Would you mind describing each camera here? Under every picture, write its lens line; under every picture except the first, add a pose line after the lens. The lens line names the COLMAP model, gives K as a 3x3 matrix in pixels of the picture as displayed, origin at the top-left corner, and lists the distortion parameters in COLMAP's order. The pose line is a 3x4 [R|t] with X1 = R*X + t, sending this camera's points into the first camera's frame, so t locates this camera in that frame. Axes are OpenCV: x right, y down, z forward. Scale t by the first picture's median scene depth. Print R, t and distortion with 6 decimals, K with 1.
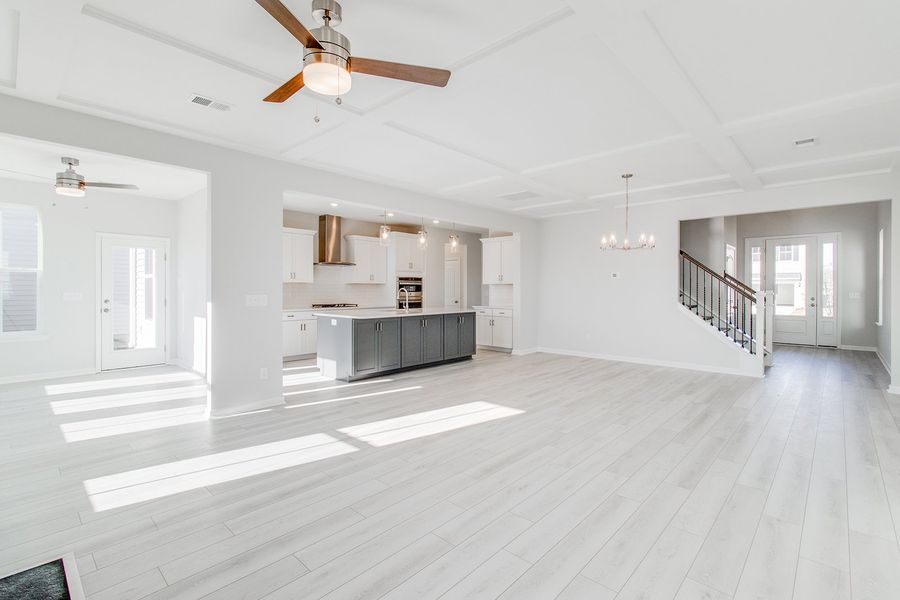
lens RADIAL K [[416.8, 0, 457.9], [0, 416.8, 286.1], [0, 0, 1]] dist [0.005841, -0.001126]
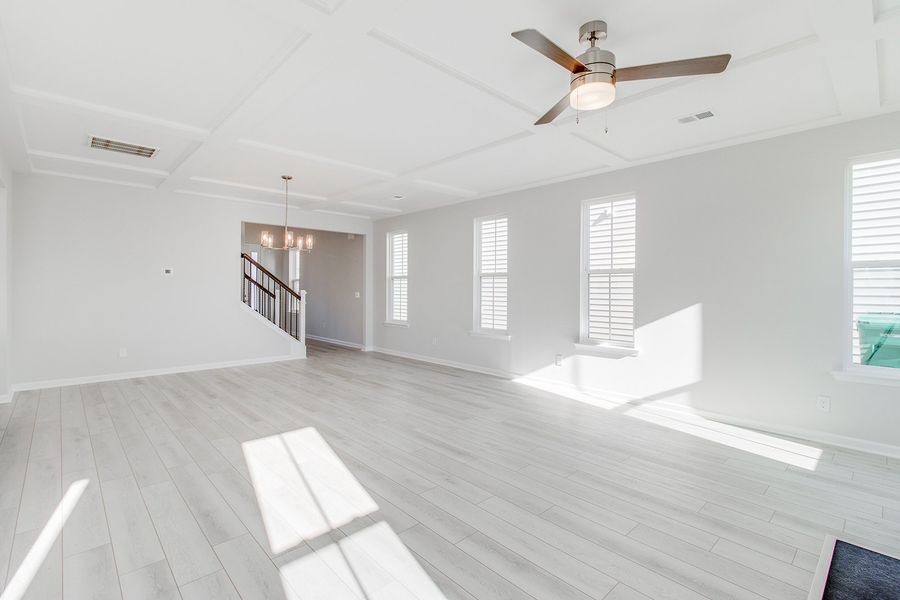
lens RADIAL K [[416.8, 0, 451.3], [0, 416.8, 293.3], [0, 0, 1]] dist [0.005841, -0.001126]
pose [[0.076087, -0.010609, 0.997045, -0.703862], [-0.013026, 0.999847, 0.011633, -0.001058], [-0.997016, -0.013872, 0.075937, 0.639214]]
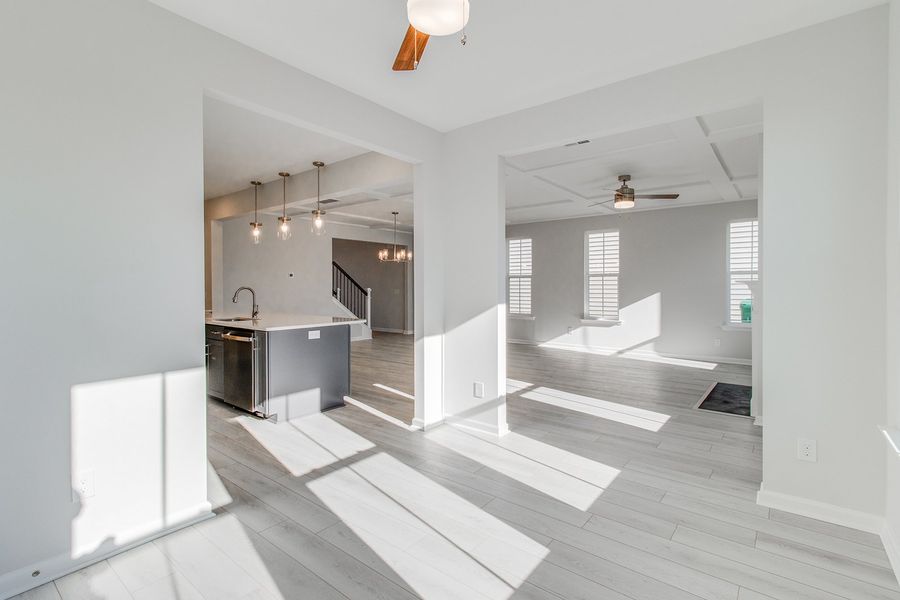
lens RADIAL K [[416.8, 0, 450.7], [0, 416.8, 291.7], [0, 0, 1]] dist [0.005841, -0.001126]
pose [[-0.060132, -0.011921, 0.998119, -1.374313], [-0.005912, 0.999915, 0.011587, 0.005840], [-0.998173, -0.005204, -0.060197, 1.097449]]
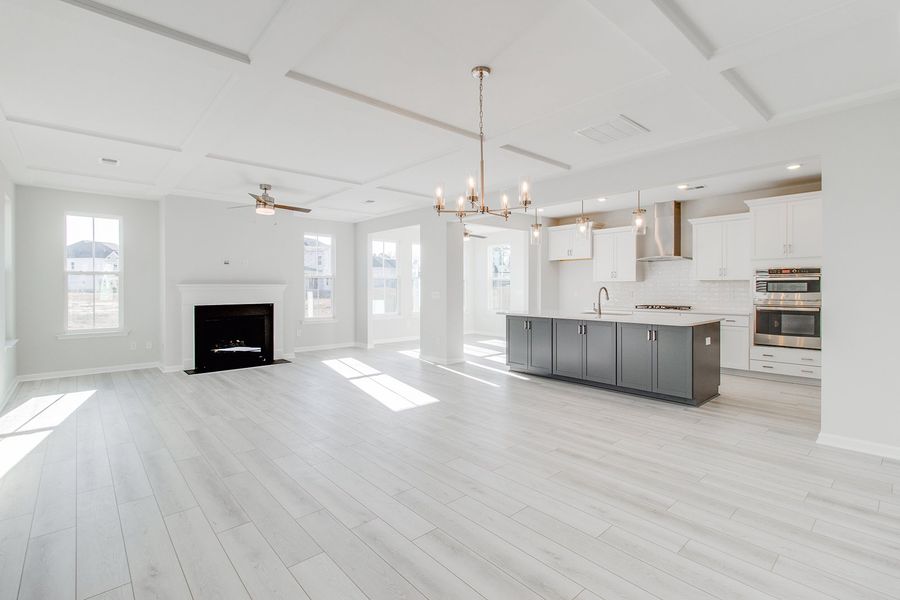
lens RADIAL K [[416.8, 0, 450.0], [0, 416.8, 294.5], [0, 0, 1]] dist [0.005841, -0.001126]
pose [[-0.106412, 0.017890, -0.994161, 1.135284], [0.009154, 0.999813, 0.017012, 0.004188], [0.994280, -0.007290, -0.106556, 1.243685]]
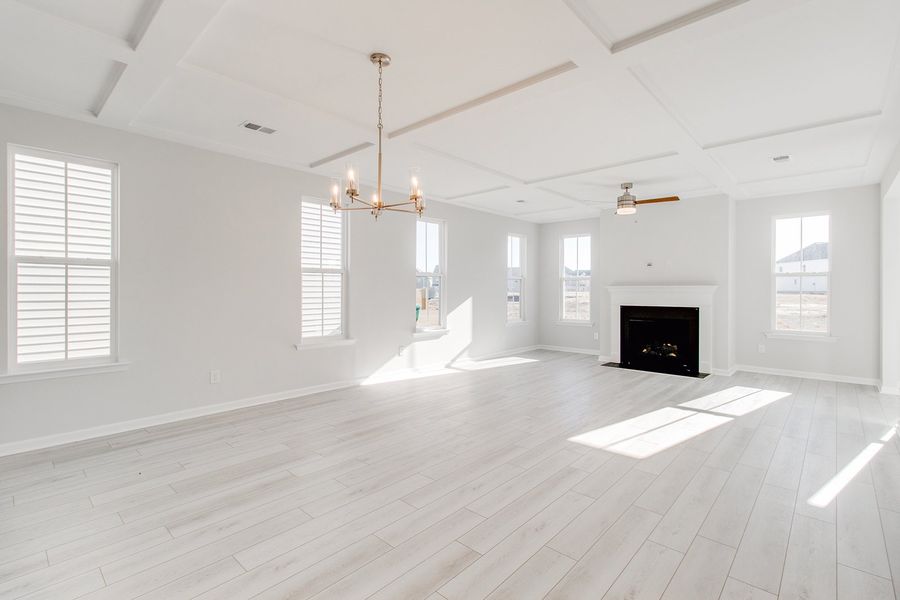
lens RADIAL K [[416.8, 0, 457.3], [0, 416.8, 293.7], [0, 0, 1]] dist [0.005841, -0.001126]
pose [[-0.999993, -0.002648, 0.002667, 0.379390], [-0.002634, 0.999983, 0.005238, 0.007821], [-0.002681, 0.005231, -0.999983, 1.824848]]
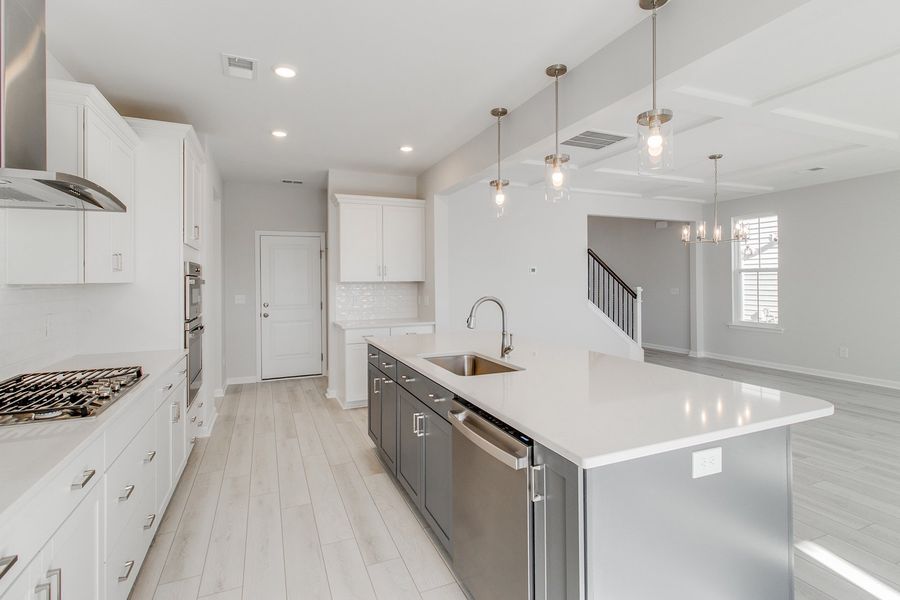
lens RADIAL K [[416.8, 0, 438.9], [0, 416.8, 278.2], [0, 0, 1]] dist [0.005841, -0.001126]
pose [[0.448663, 0.003916, 0.893692, -0.754192], [0.001965, 0.999984, -0.005368, -0.012509], [-0.893699, 0.004165, 0.448648, 1.388263]]
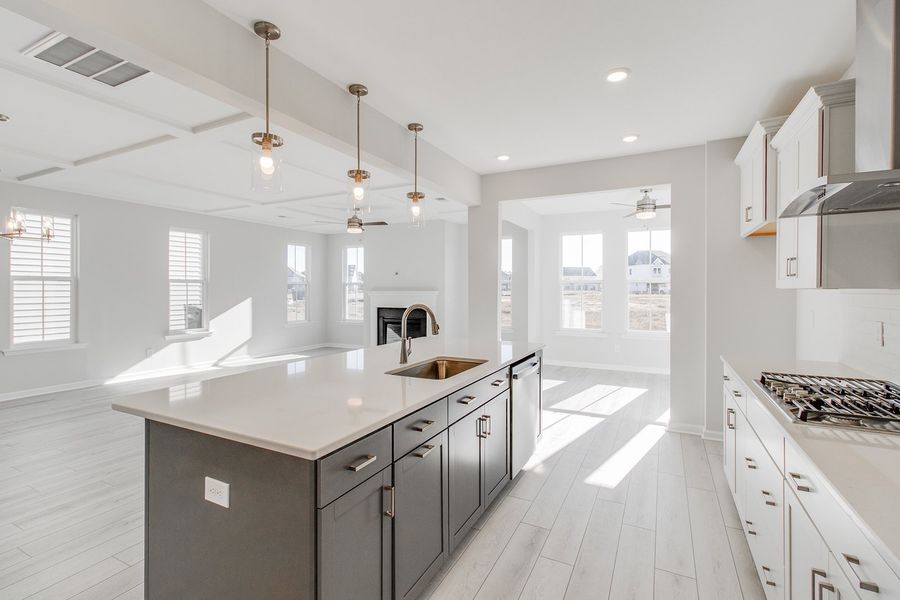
lens RADIAL K [[416.8, 0, 458.1], [0, 416.8, 296.9], [0, 0, 1]] dist [0.005841, -0.001126]
pose [[-0.963574, 0.004378, -0.267405, -0.103828], [0.001484, 0.999938, 0.011027, -0.007418], [0.267437, 0.010229, -0.963521, 2.175576]]
